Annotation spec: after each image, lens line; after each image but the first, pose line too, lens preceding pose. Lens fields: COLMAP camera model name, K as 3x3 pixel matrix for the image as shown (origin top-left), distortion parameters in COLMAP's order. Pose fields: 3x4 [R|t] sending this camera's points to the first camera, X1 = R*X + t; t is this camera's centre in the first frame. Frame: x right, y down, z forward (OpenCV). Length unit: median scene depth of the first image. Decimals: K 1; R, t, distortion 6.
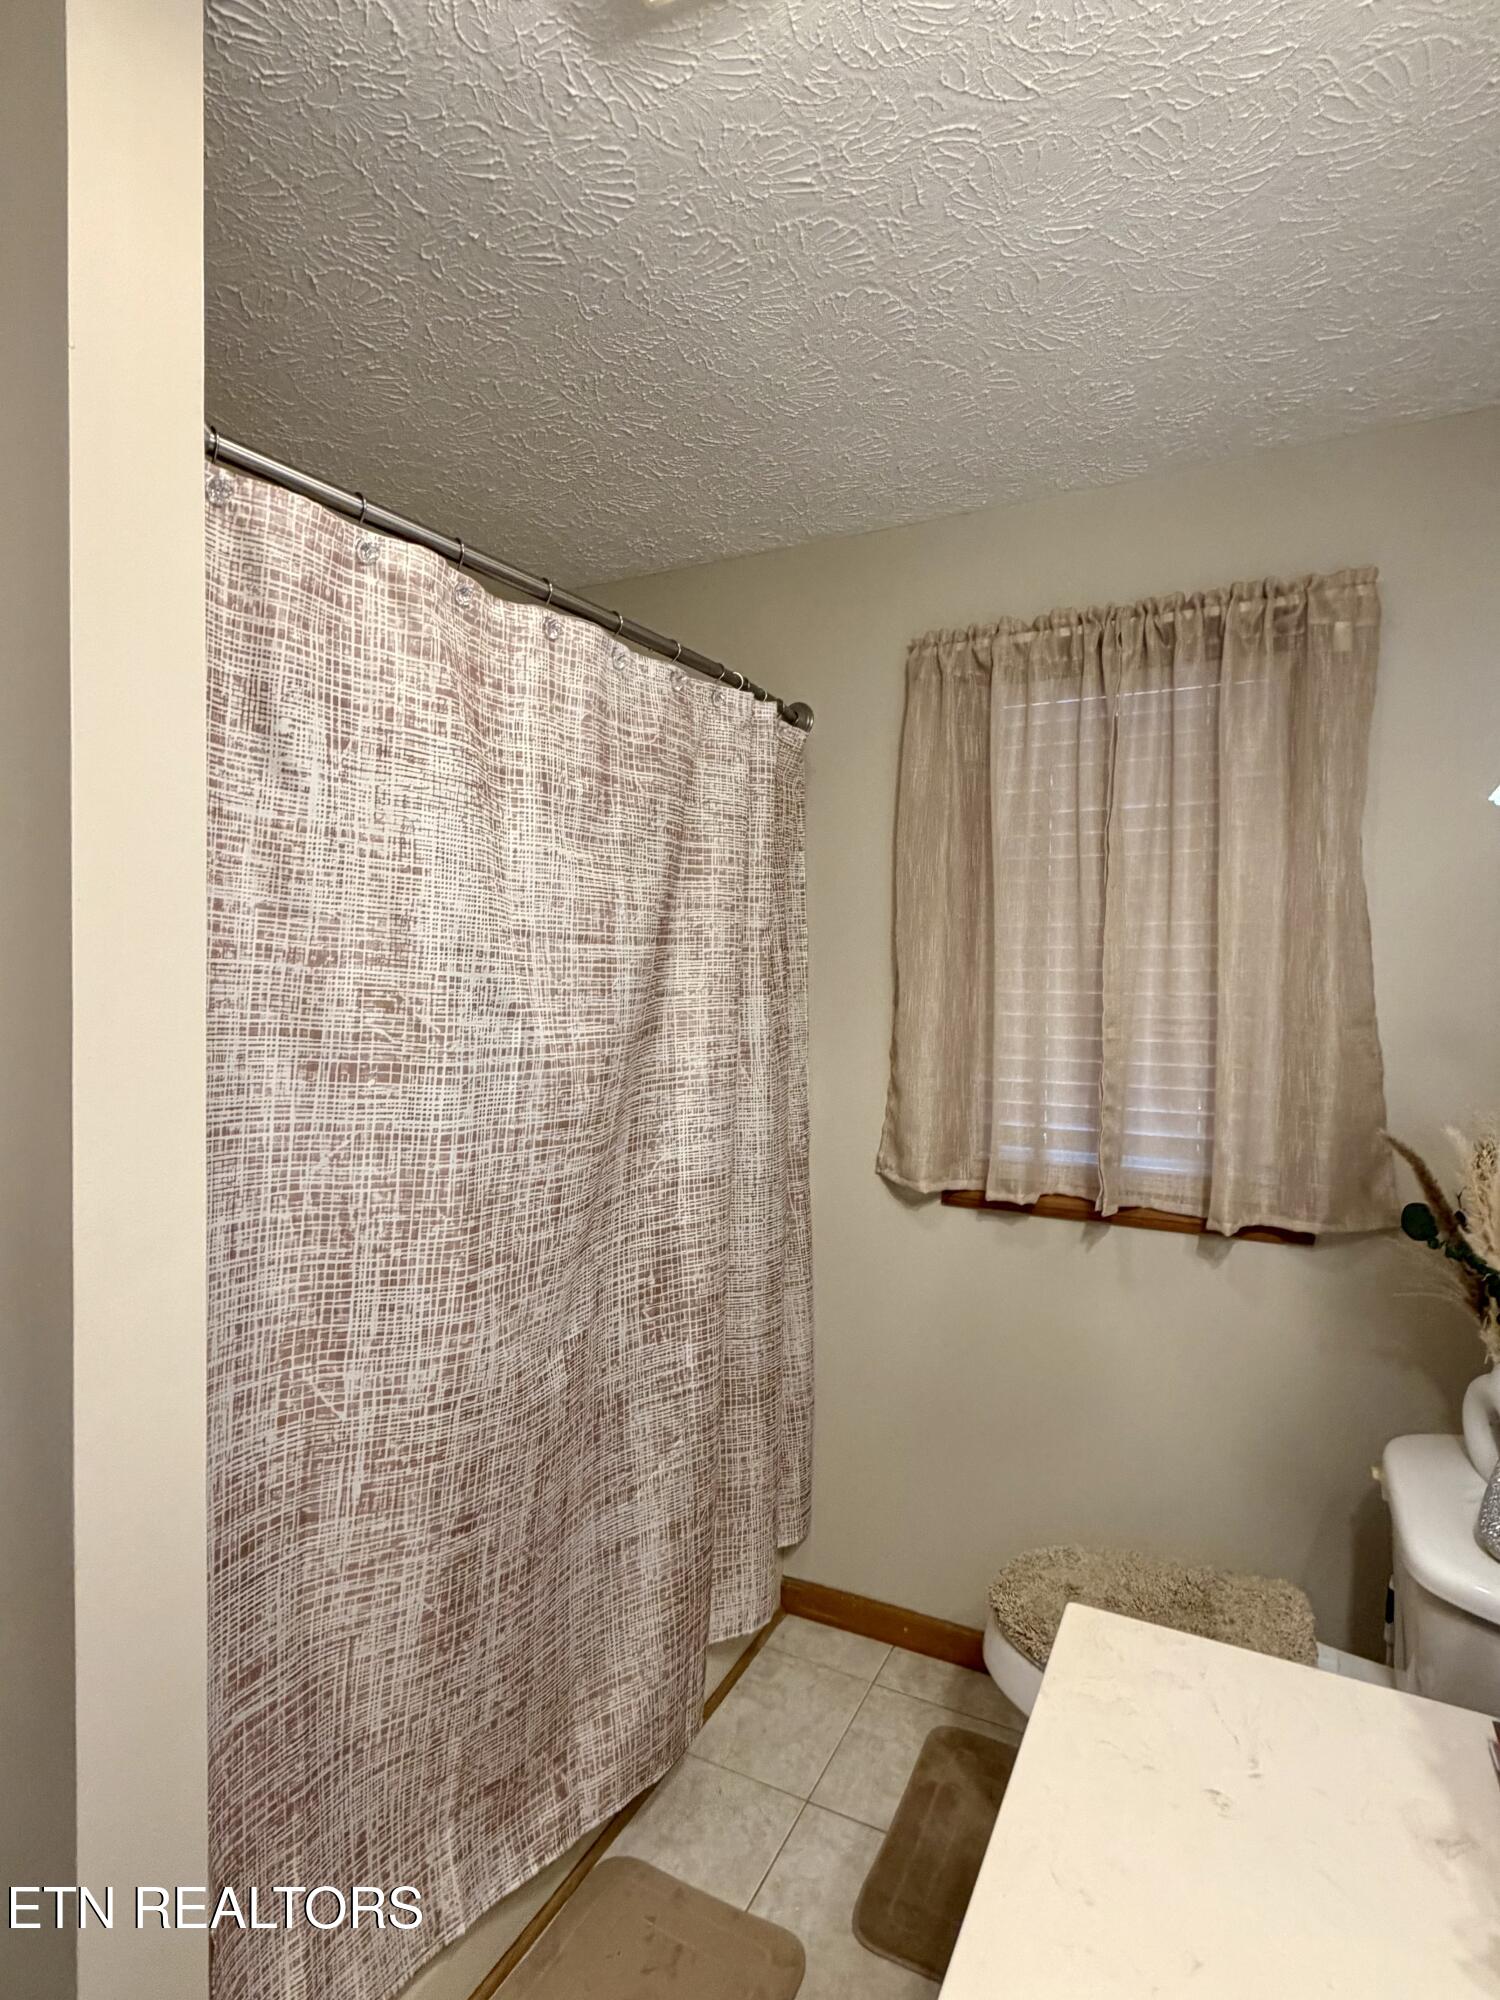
lens RADIAL K [[1040.4, 0, 748.8], [0, 1040.4, 997.1], [0, 0, 1]] dist [0.000942, 0.000632]
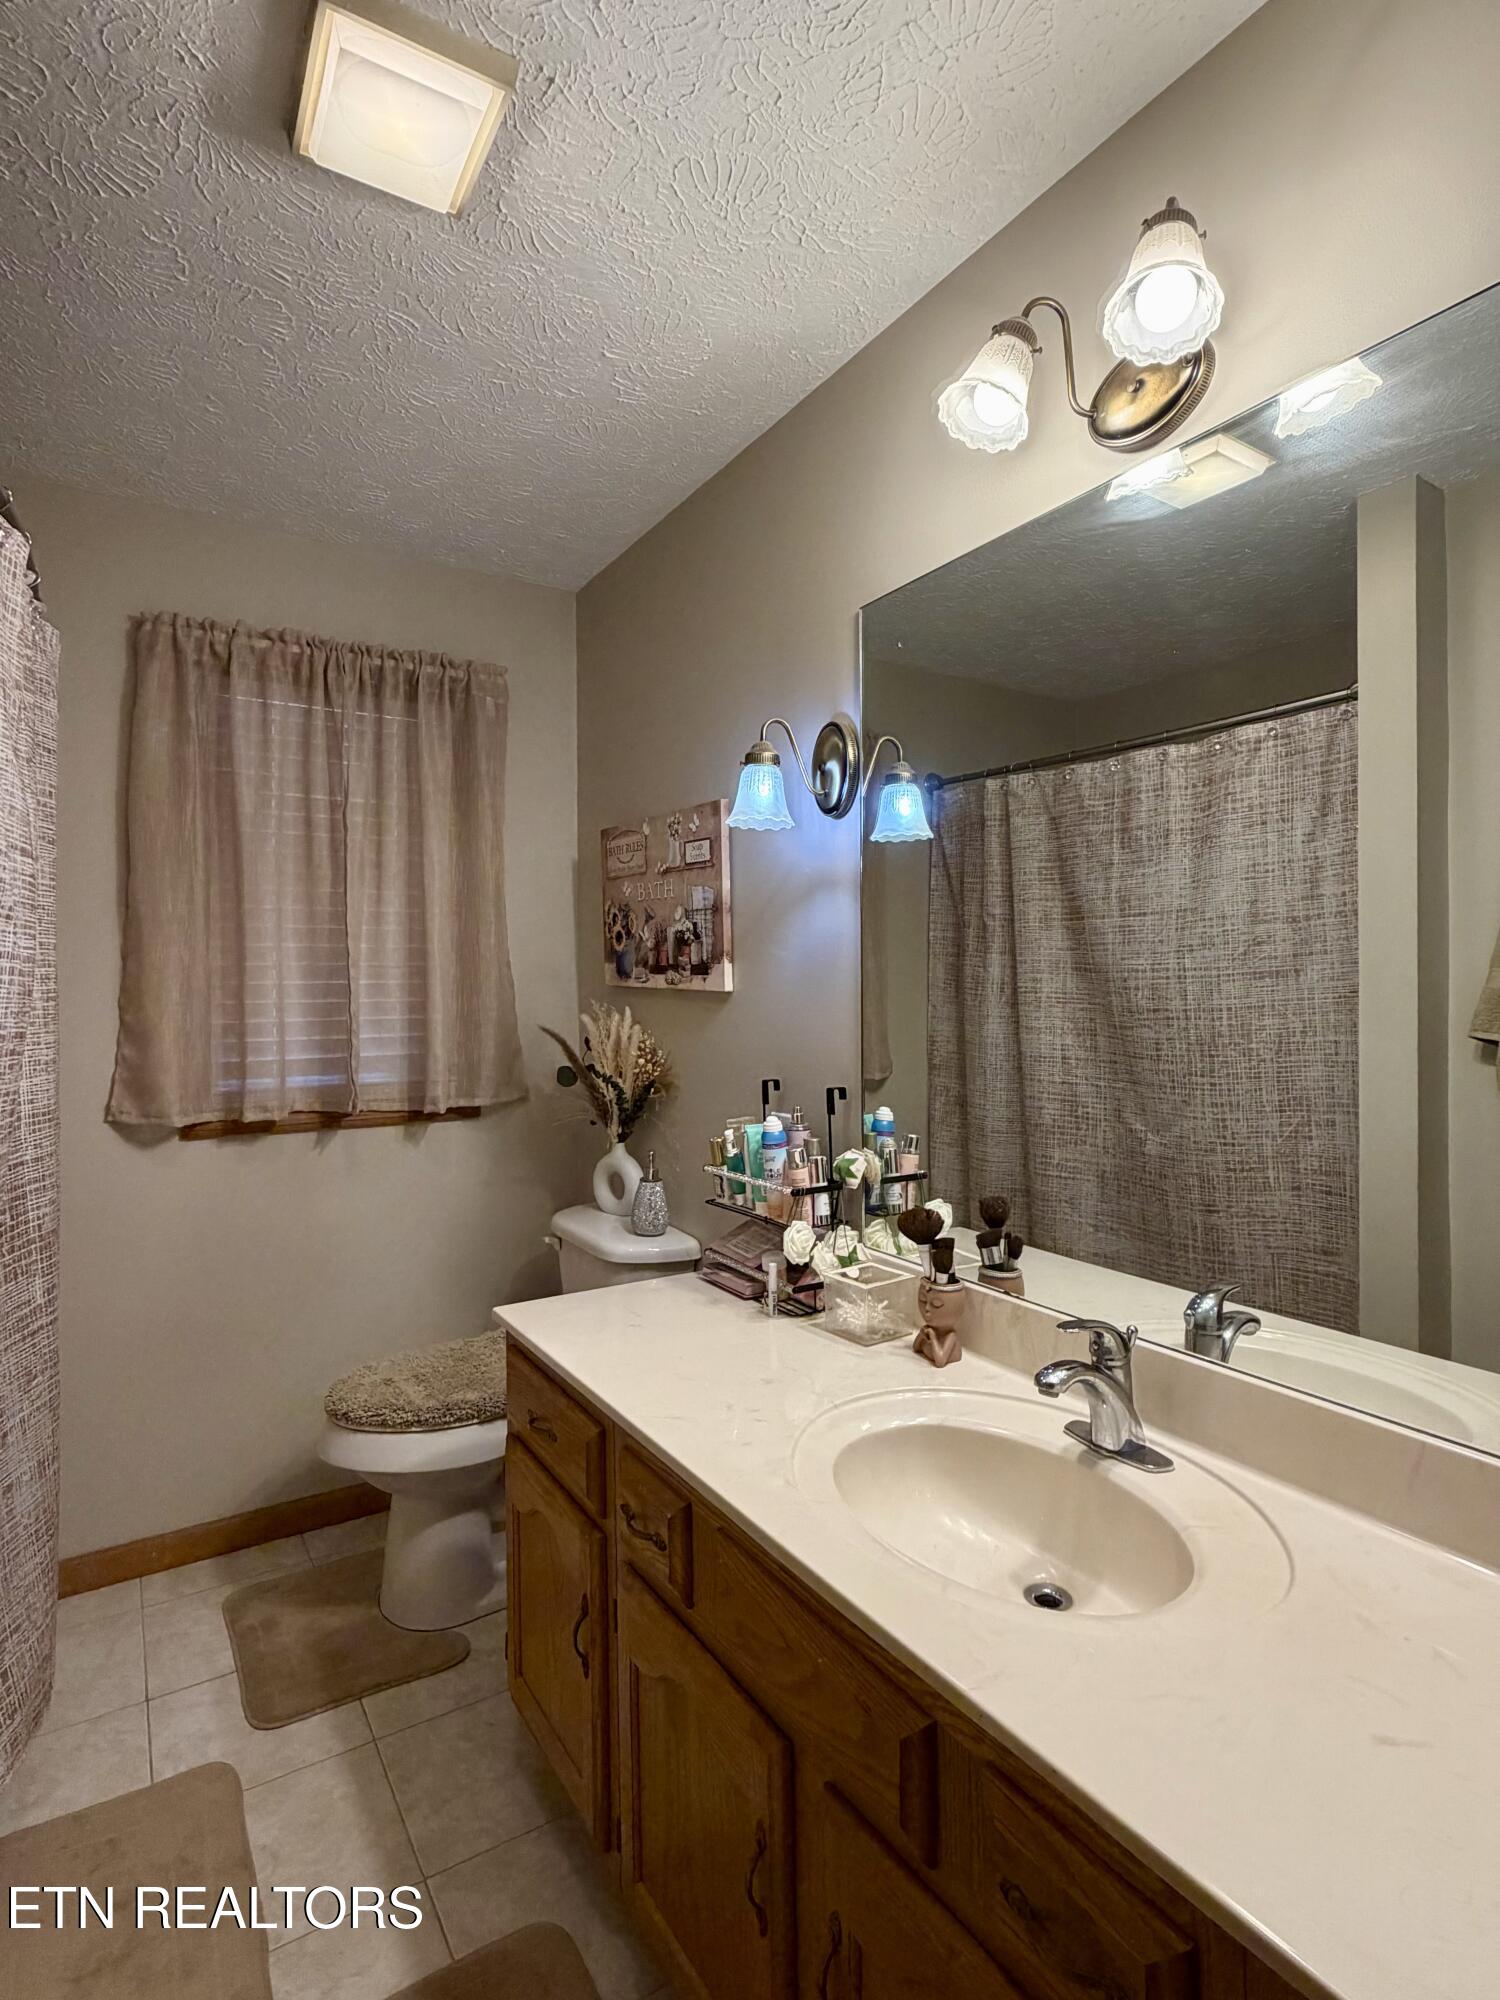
lens RADIAL K [[1040.4, 0, 758.8], [0, 1040.4, 995.4], [0, 0, 1]] dist [0.000942, 0.000632]
pose [[0.508620, -0.015473, 0.860852, -0.492741], [0.035333, 0.999371, -0.002913, 0.081781], [-0.860266, 0.031898, 0.508847, -0.082415]]
